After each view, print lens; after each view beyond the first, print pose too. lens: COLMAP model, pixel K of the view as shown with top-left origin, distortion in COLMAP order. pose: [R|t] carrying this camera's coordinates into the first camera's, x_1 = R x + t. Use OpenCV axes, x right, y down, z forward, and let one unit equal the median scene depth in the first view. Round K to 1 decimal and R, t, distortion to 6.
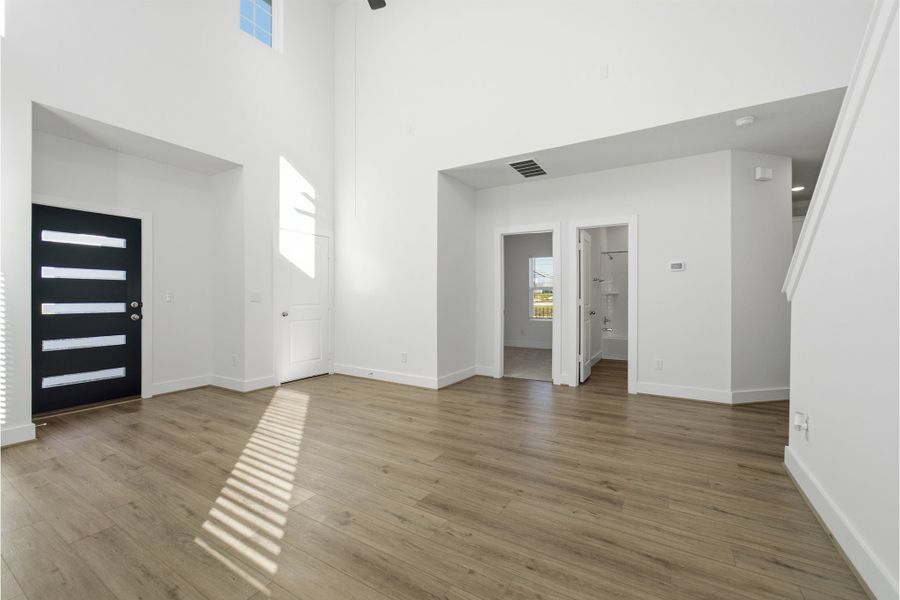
lens RADIAL K [[368.9, 0, 447.7], [0, 368.9, 304.6], [0, 0, 1]] dist [-0.013787, 0.003119]
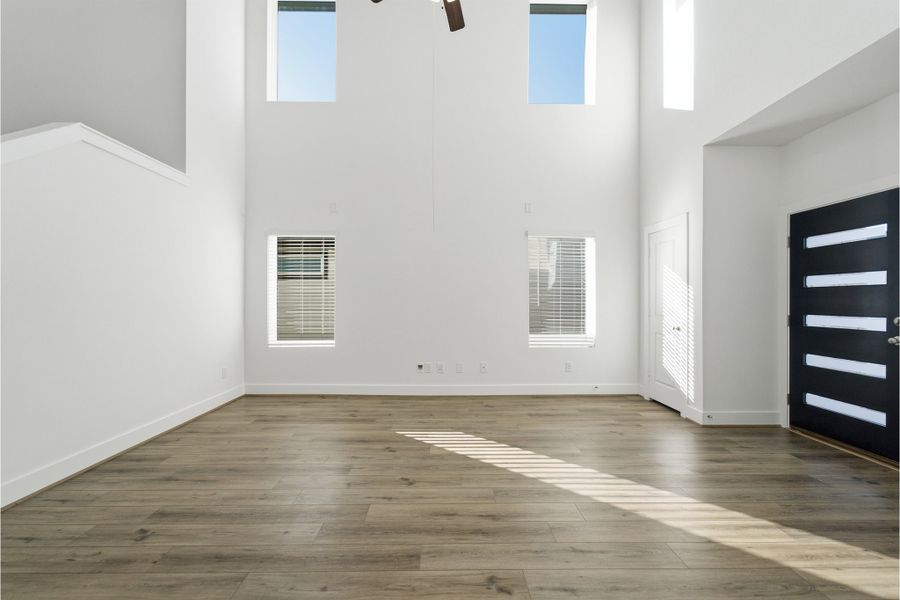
lens RADIAL K [[361.9, 0, 446.8], [0, 361.9, 304.5], [0, 0, 1]] dist [-0.002289, -0.001334]
pose [[-0.851801, -0.001515, -0.523864, 0.196013], [-0.013169, 0.999742, 0.018521, -0.039094], [0.523701, 0.022675, -0.851601, 1.441086]]
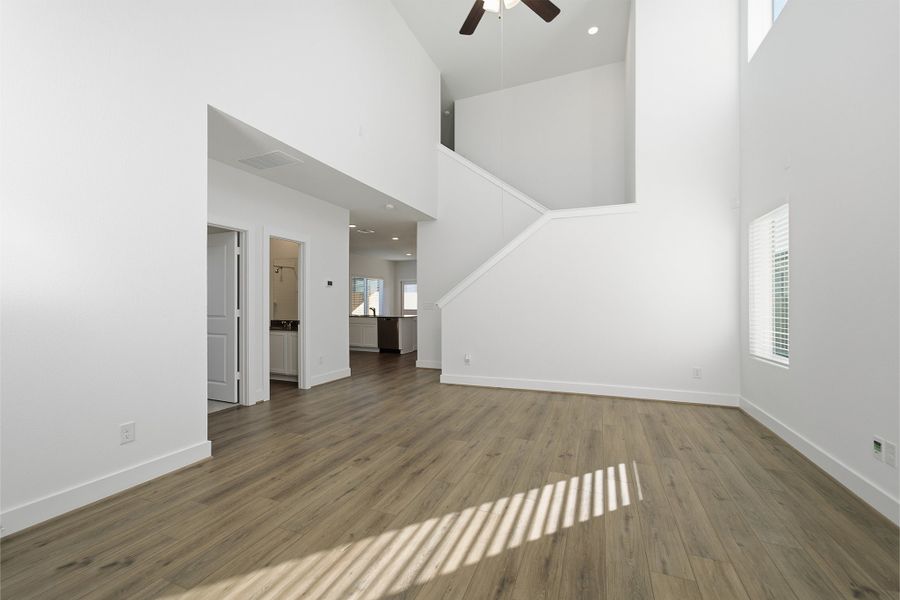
lens RADIAL K [[368.9, 0, 457.3], [0, 368.9, 298.2], [0, 0, 1]] dist [-0.013787, 0.003119]
pose [[-0.170840, 0.018503, 0.985125, -1.010726], [0.016630, 0.999735, -0.015893, -0.027616], [-0.985158, 0.013668, -0.171103, 1.003779]]
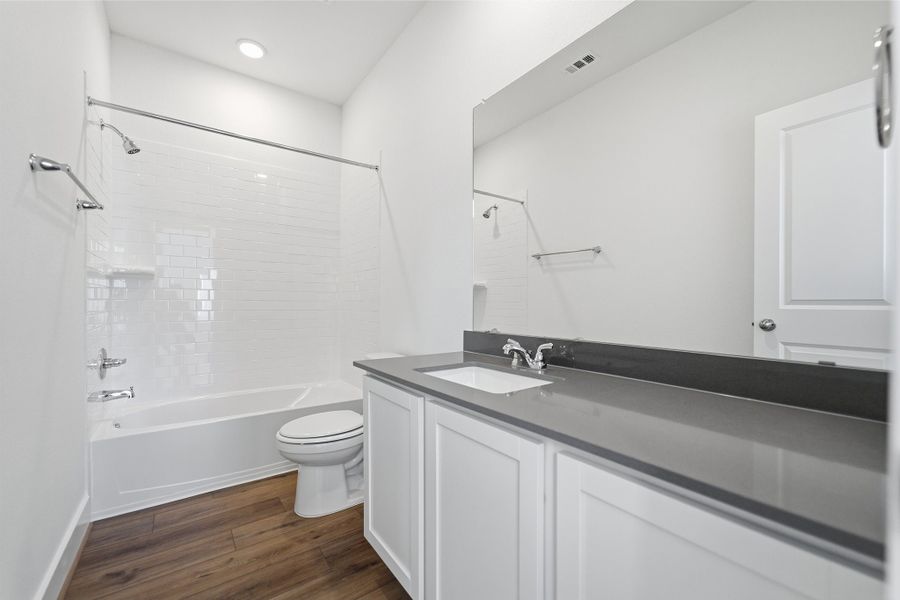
lens RADIAL K [[368.9, 0, 451.2], [0, 368.9, 301.3], [0, 0, 1]] dist [-0.013787, 0.003119]
pose [[0.381269, 0.002715, 0.924460, 0.723738], [0.015117, 0.999844, -0.009171, 0.000365], [-0.924340, 0.017472, 0.381169, 1.499632]]
